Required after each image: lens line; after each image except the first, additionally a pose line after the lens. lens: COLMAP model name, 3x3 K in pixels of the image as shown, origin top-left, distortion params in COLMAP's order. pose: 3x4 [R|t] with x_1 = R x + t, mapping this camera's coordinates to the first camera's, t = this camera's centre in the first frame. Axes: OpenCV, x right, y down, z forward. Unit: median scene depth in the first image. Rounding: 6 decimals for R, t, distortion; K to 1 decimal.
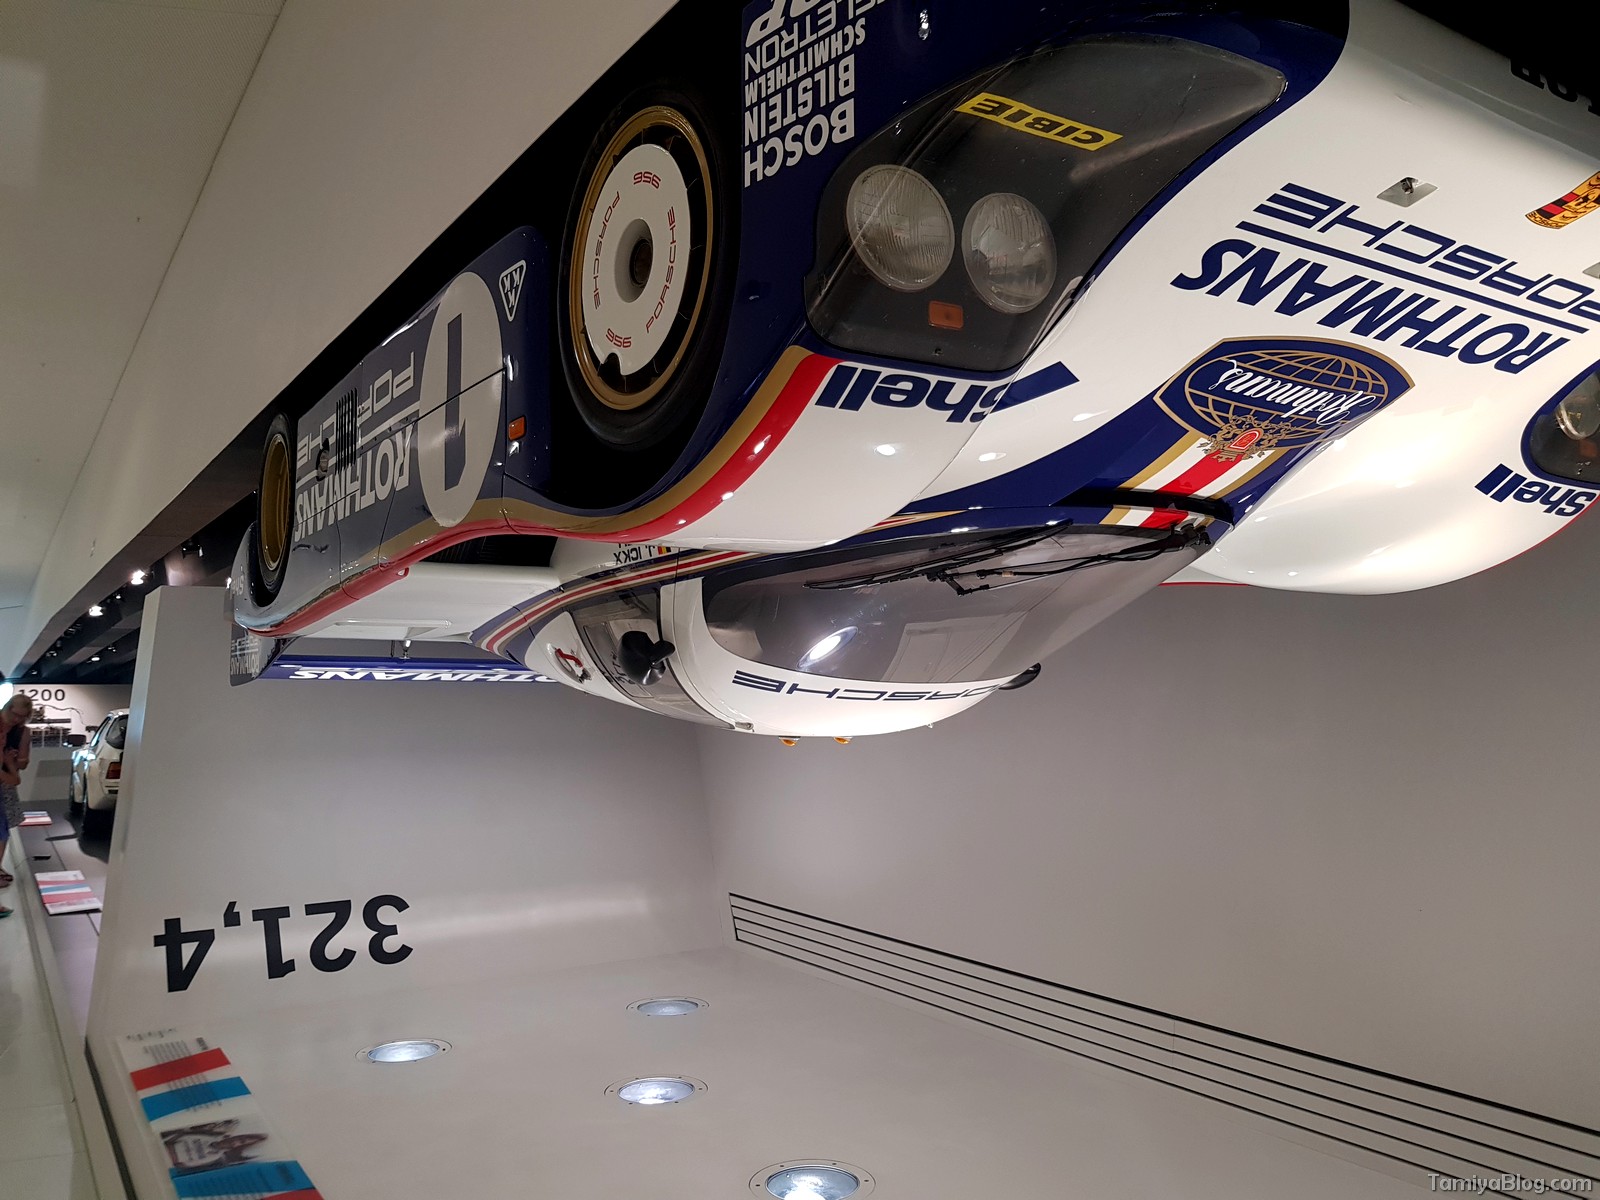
lens RADIAL K [[1294.4, 0, 800.0], [0, 1294.4, 600.0], [0, 0, 1]] dist [0.010505, -0.041148]
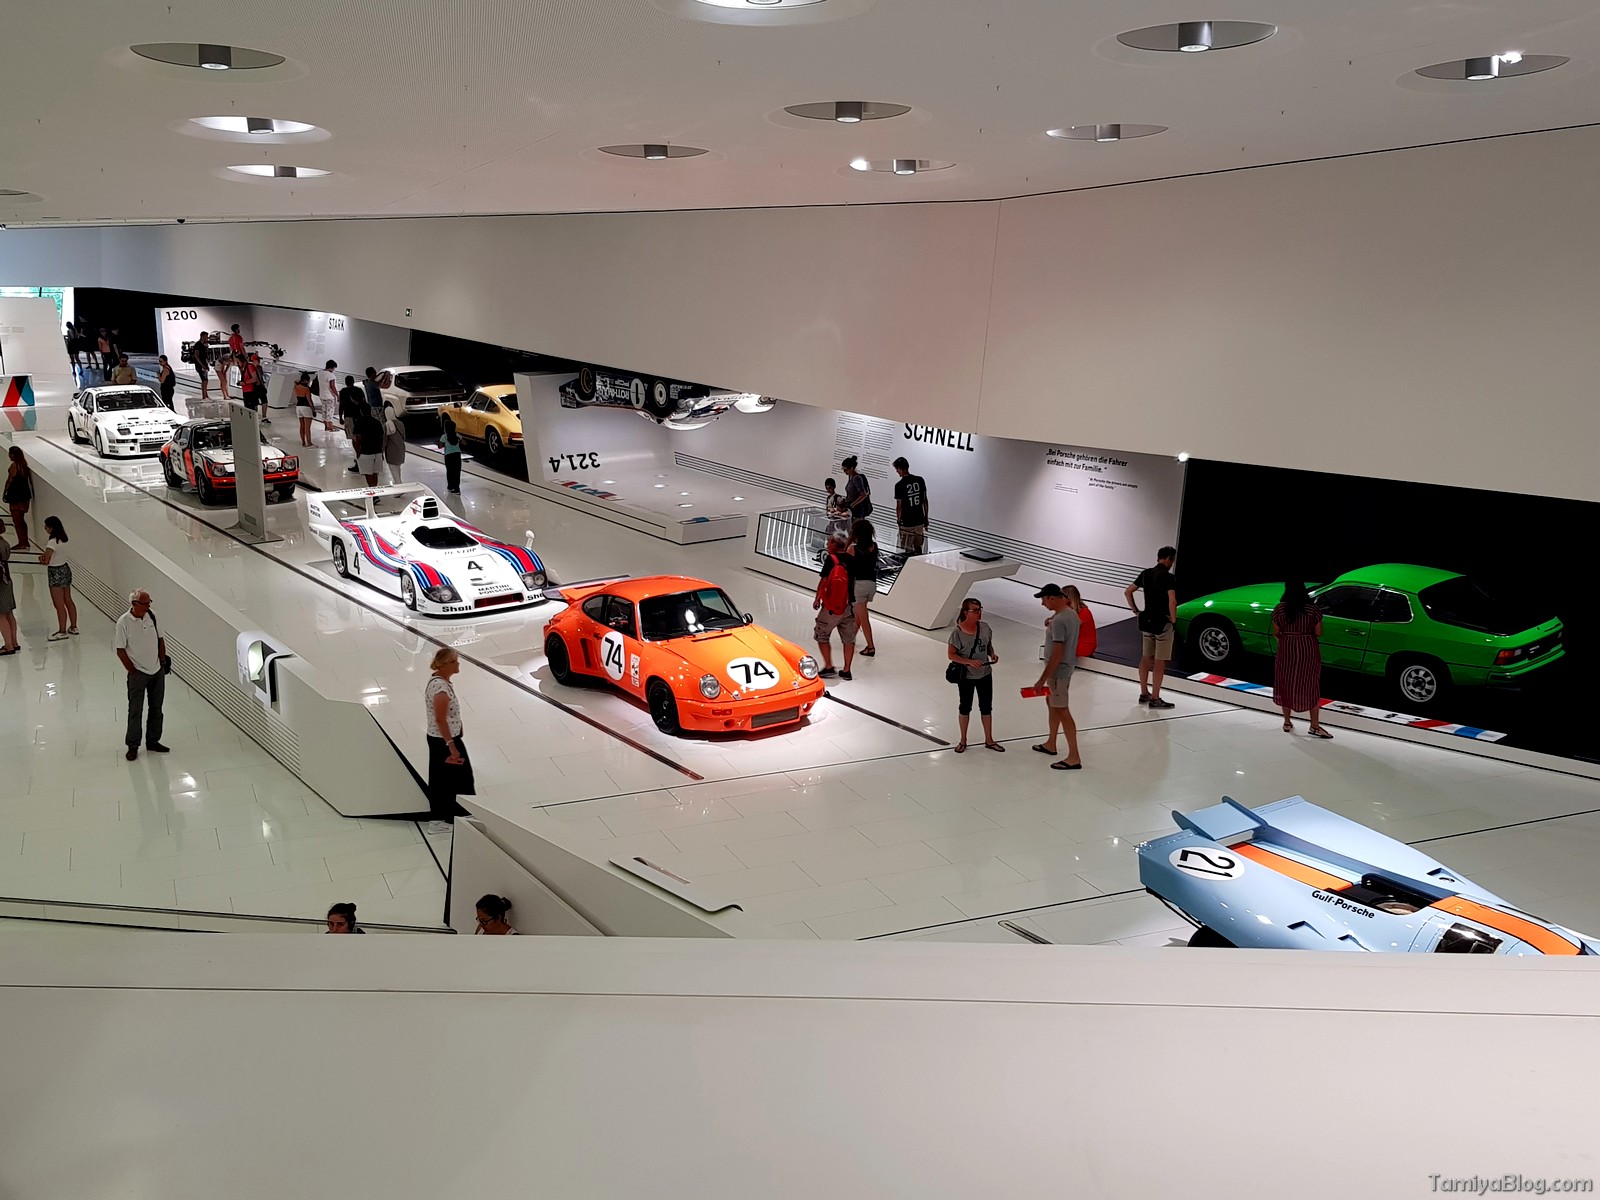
lens RADIAL K [[1294.4, 0, 800.0], [0, 1294.4, 600.0], [0, 0, 1]] dist [0.010505, -0.041148]
pose [[0.999362, -0.003258, 0.035579, 0.222458], [-0.008537, 0.945215, 0.326337, -0.749824], [-0.034693, -0.326433, 0.944584, -3.390723]]
